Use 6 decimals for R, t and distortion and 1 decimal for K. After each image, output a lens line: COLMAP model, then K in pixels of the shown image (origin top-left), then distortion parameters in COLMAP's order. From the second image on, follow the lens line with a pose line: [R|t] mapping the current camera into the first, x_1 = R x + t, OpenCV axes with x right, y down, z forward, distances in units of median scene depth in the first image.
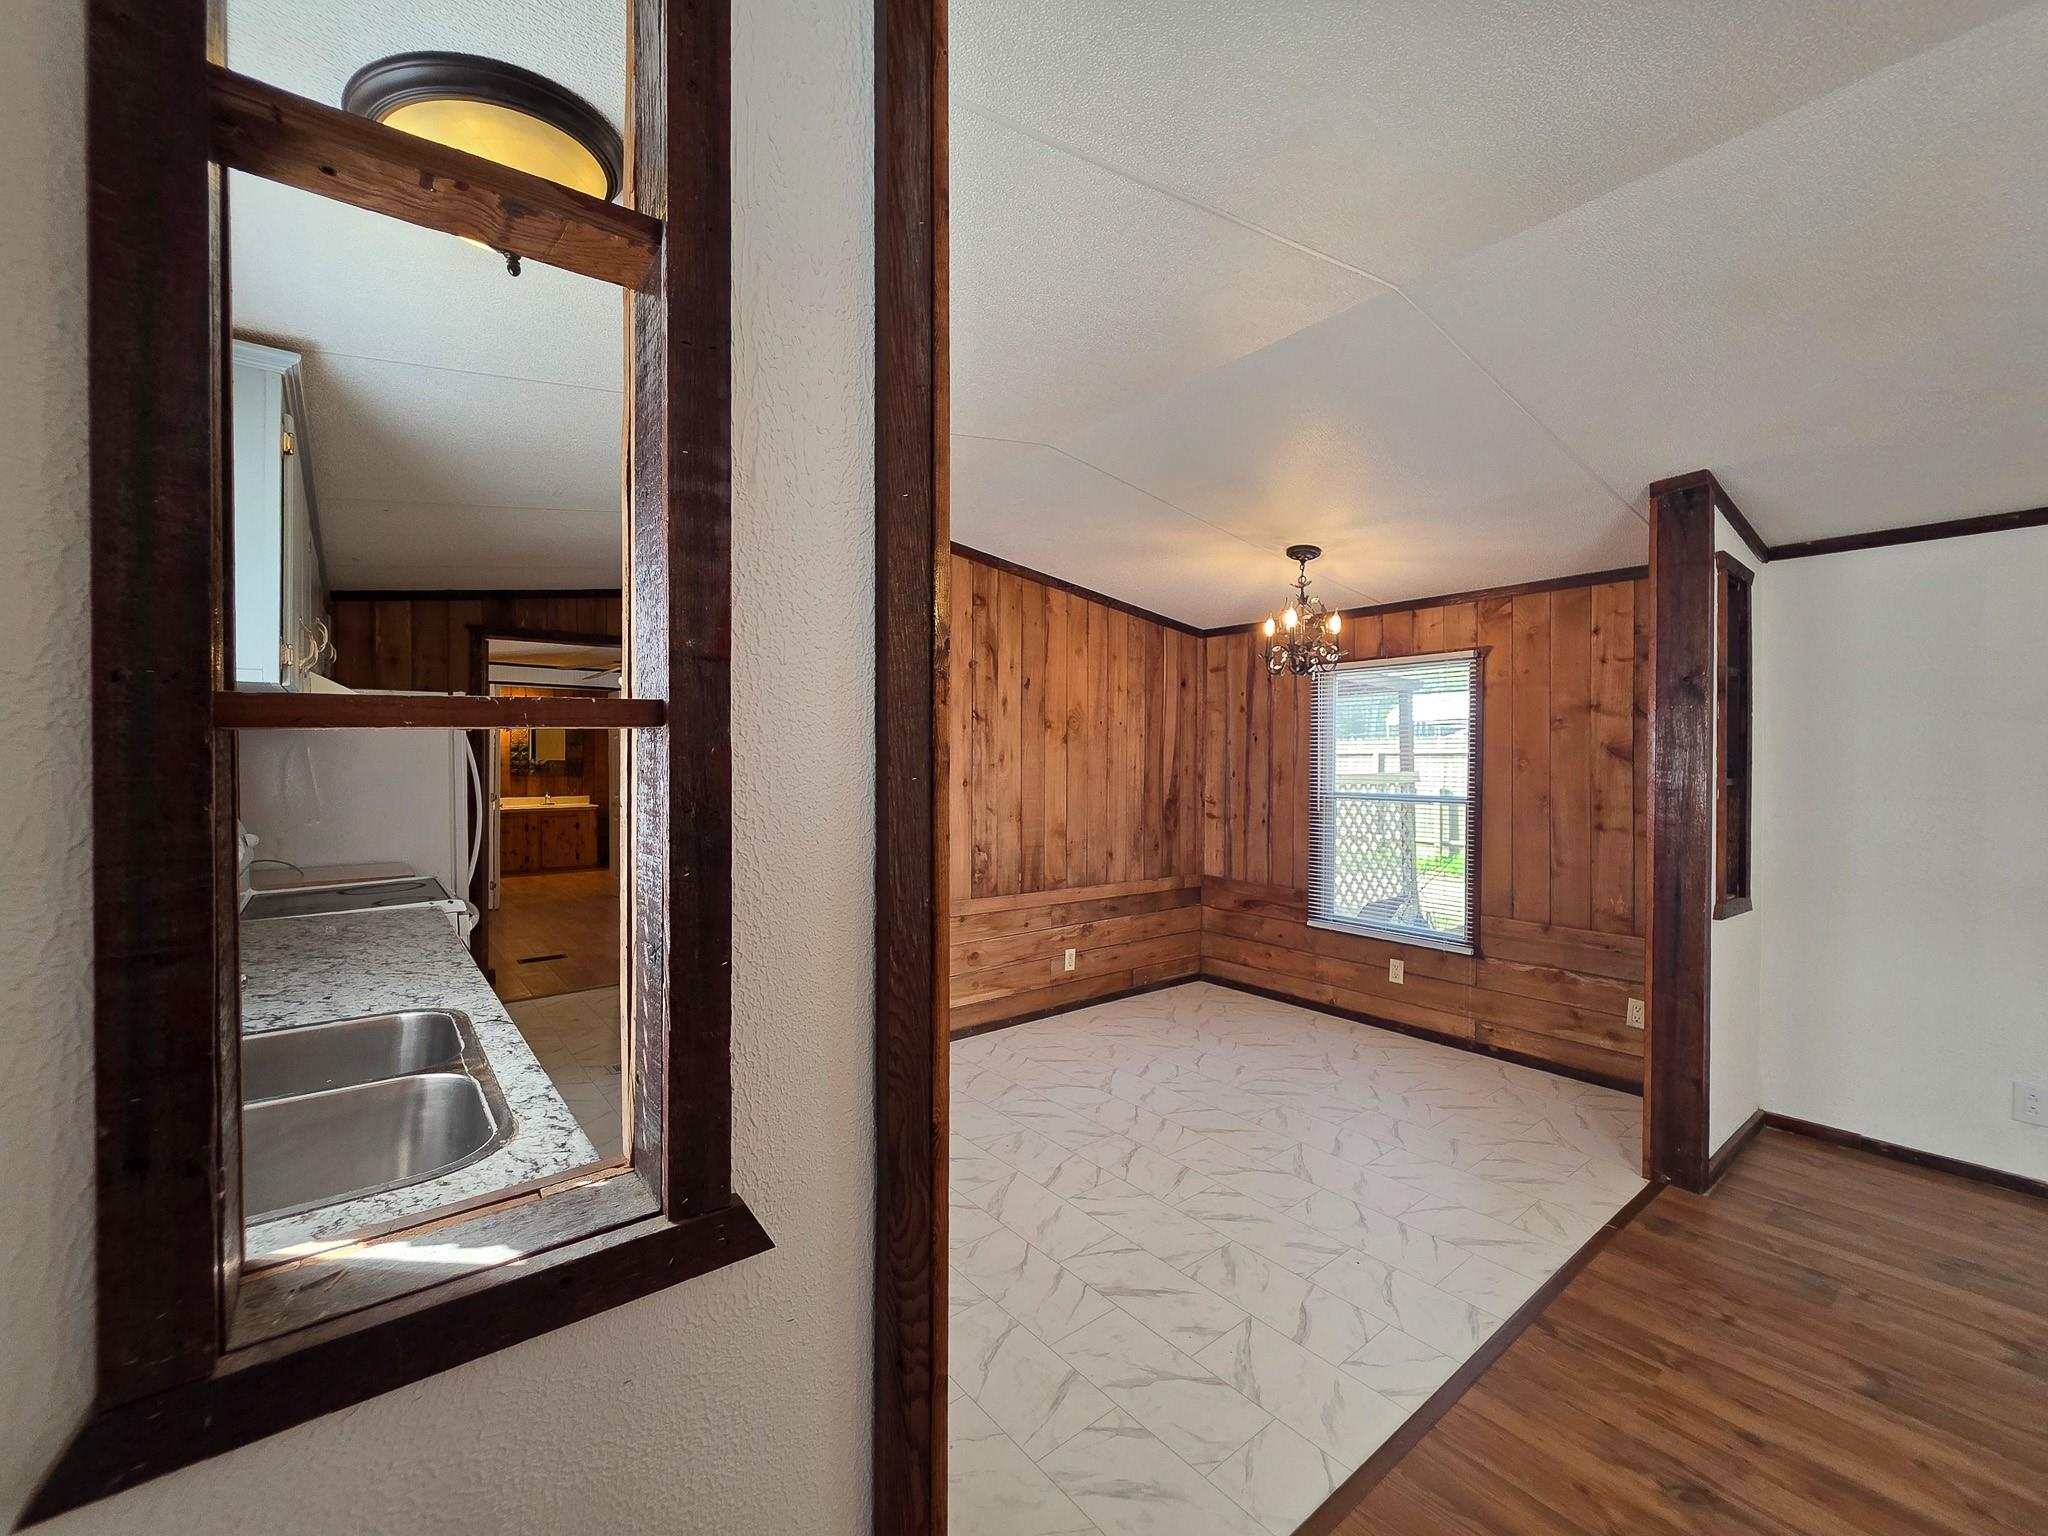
lens RADIAL K [[836.7, 0, 996.0], [0, 836.7, 766.7], [0, 0, 1]] dist [0.002461, -0.002722]
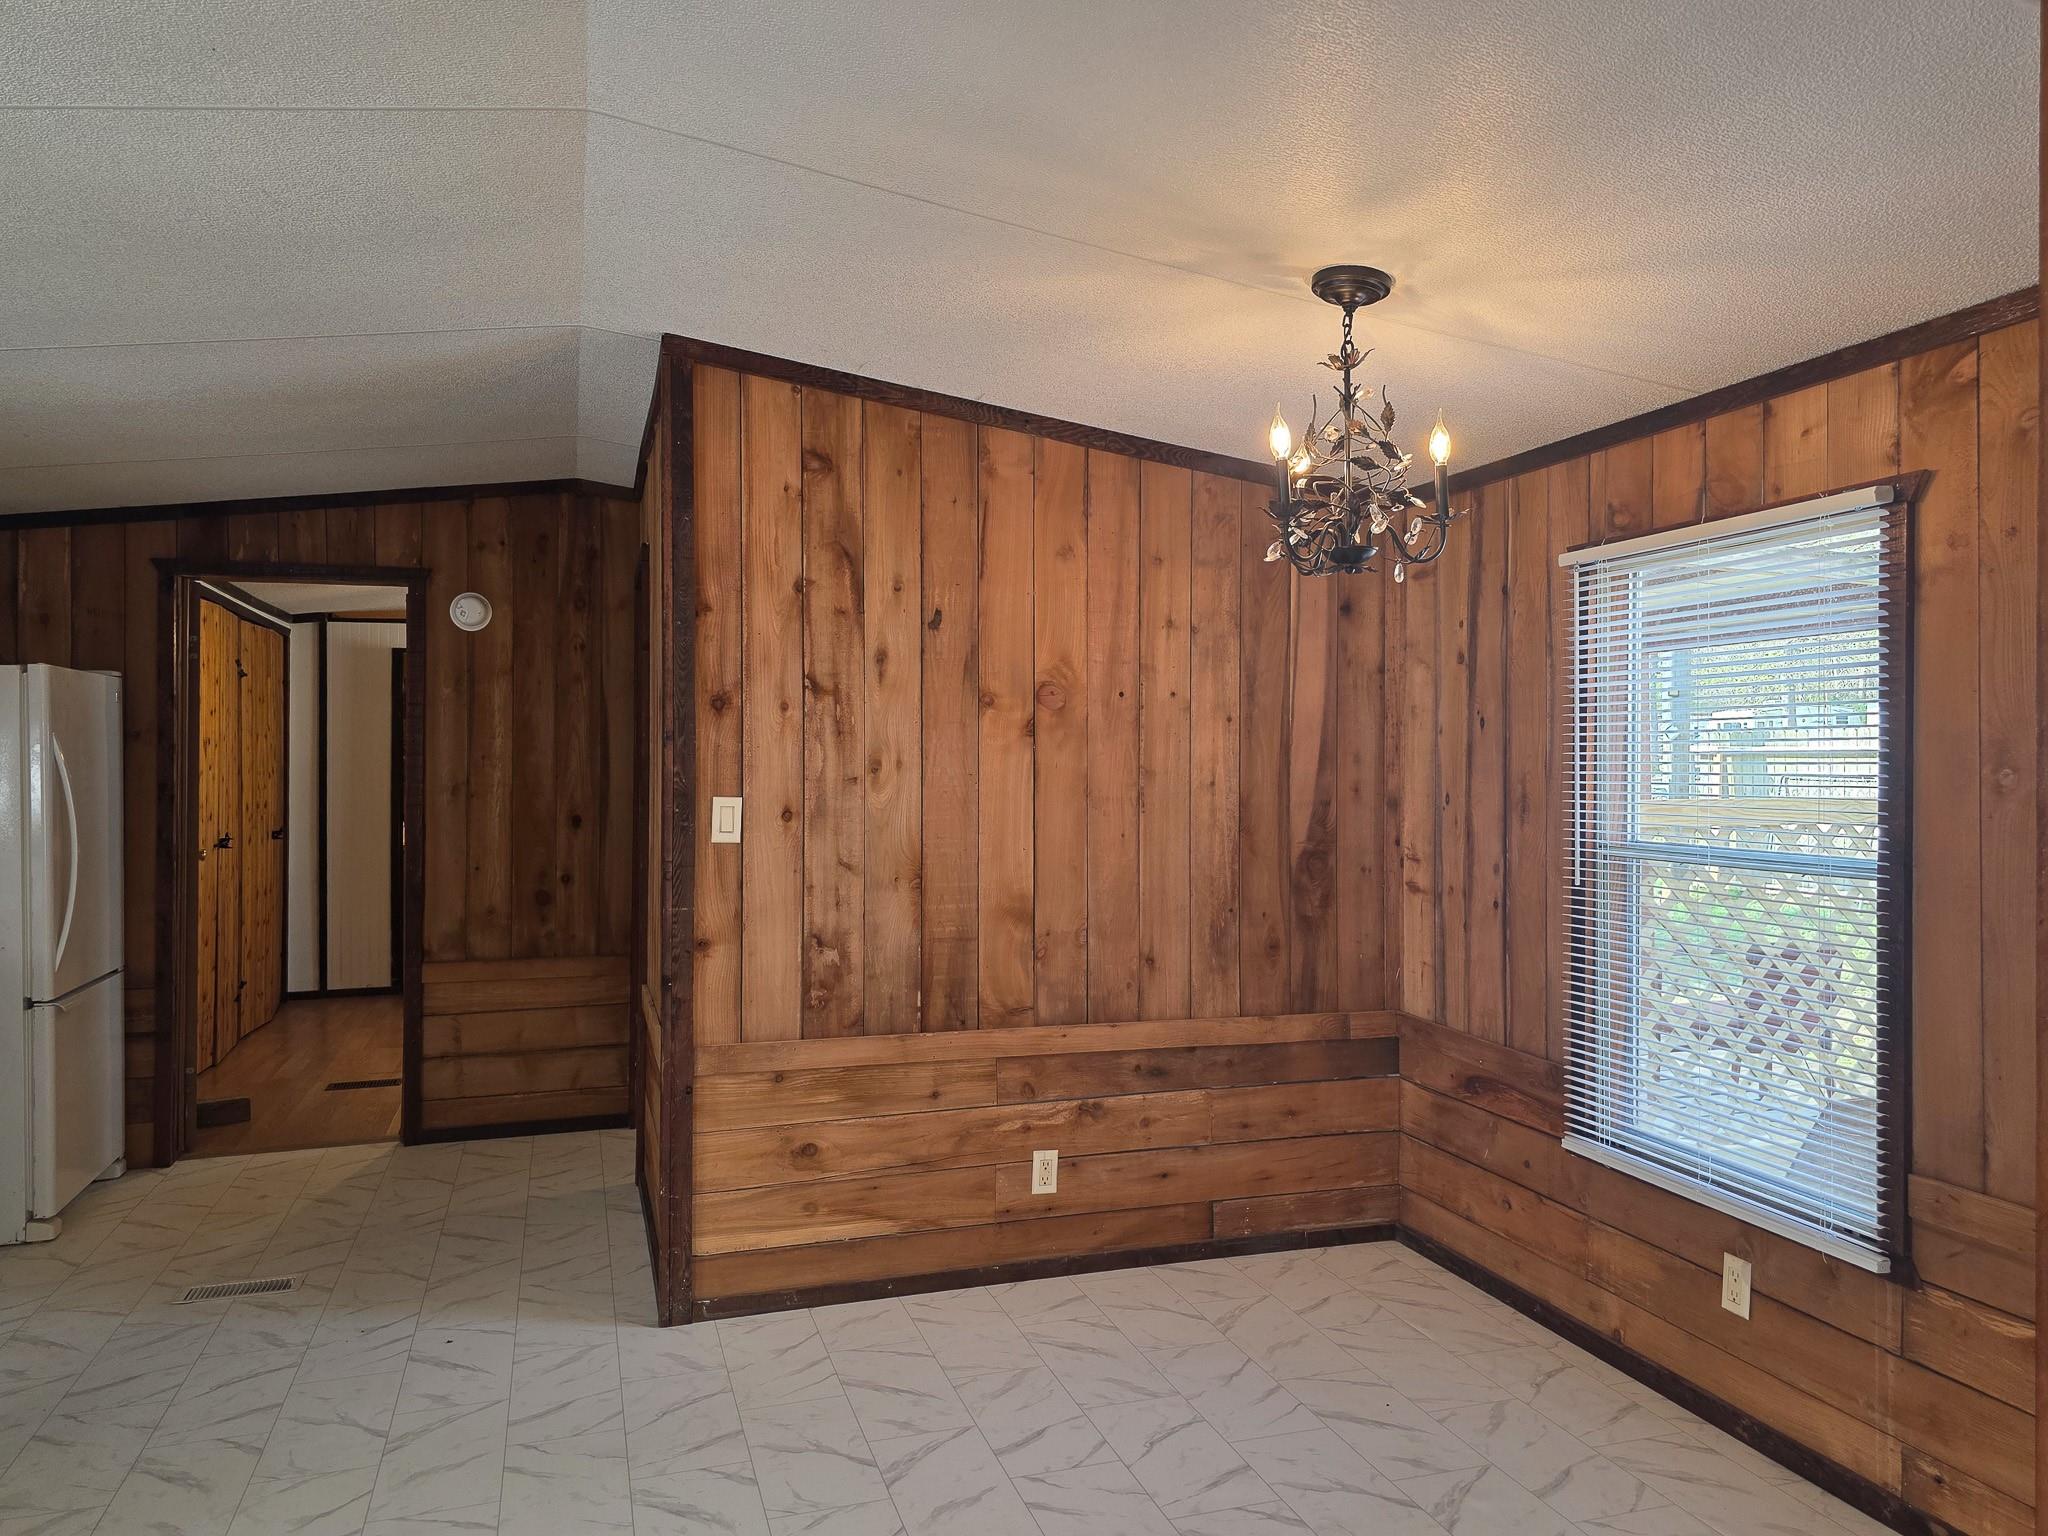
lens RADIAL K [[1382.7, 0, 1006.2], [0, 1382.7, 760.5], [0, 0, 1]] dist [0.059051, -0.066721]
pose [[0.939345, -0.002546, -0.342964, 0.379291], [-0.001378, 0.999936, -0.011198, -0.004311], [0.342971, 0.010991, 0.939282, 0.232284]]
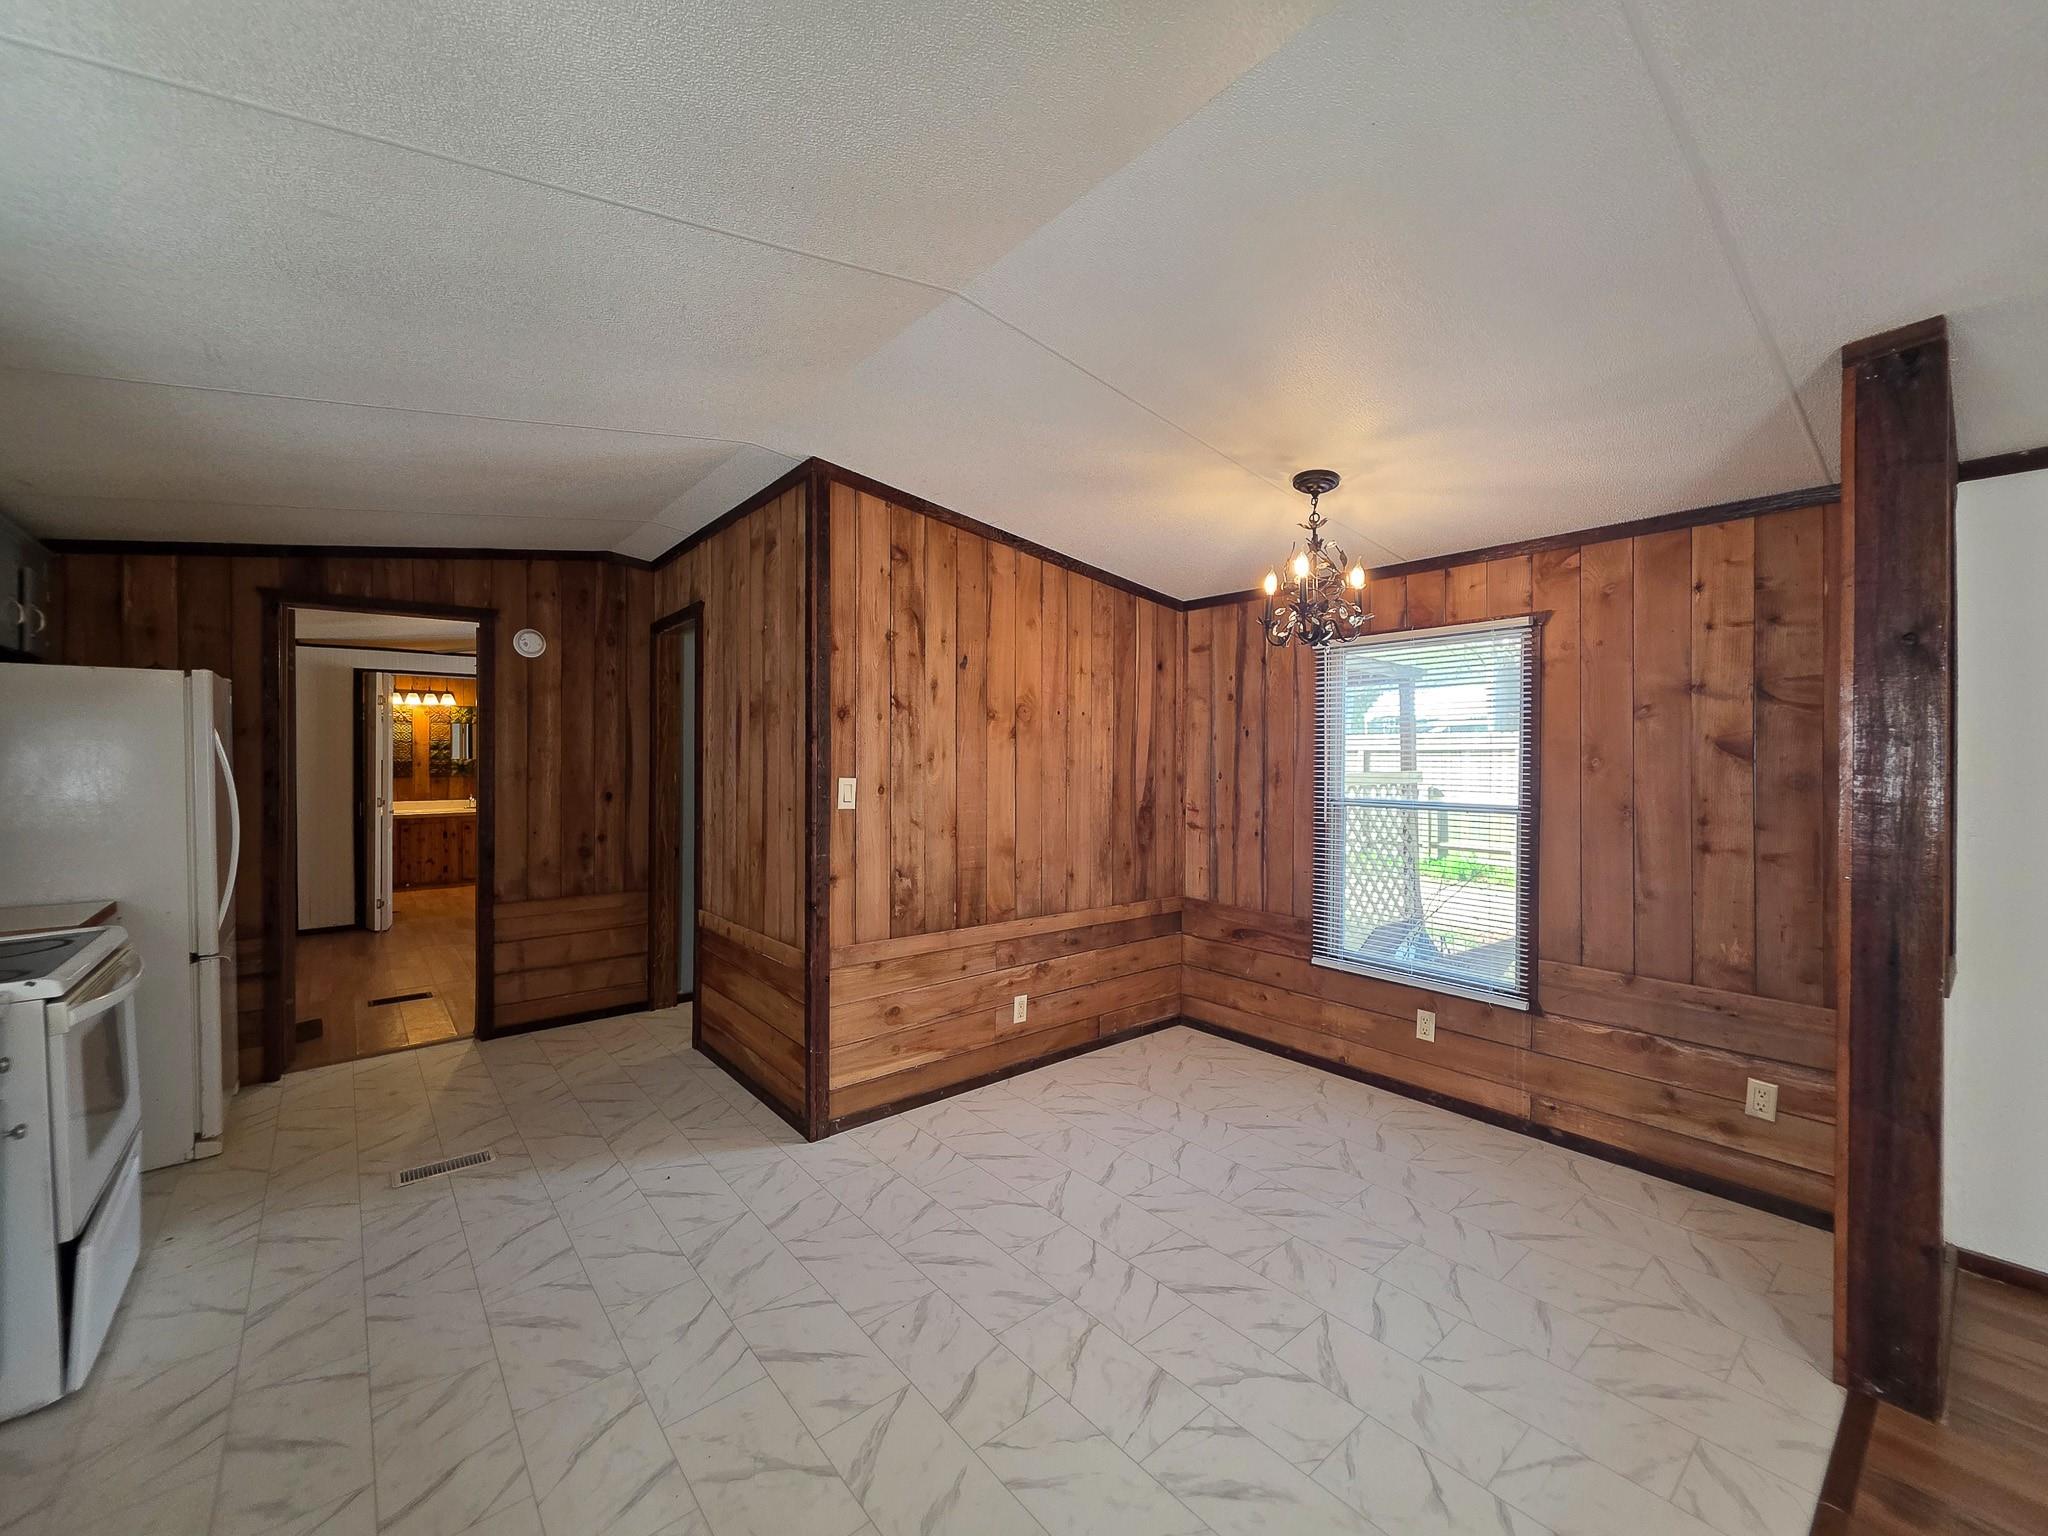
lens RADIAL K [[836.7, 0, 999.7], [0, 836.7, 764.0], [0, 0, 1]] dist [0.002461, -0.002722]
pose [[0.999708, -0.001010, 0.024128, 0.054407], [0.001040, 0.999999, -0.001224, -0.002683], [-0.024127, 0.001249, 0.999708, 0.215422]]
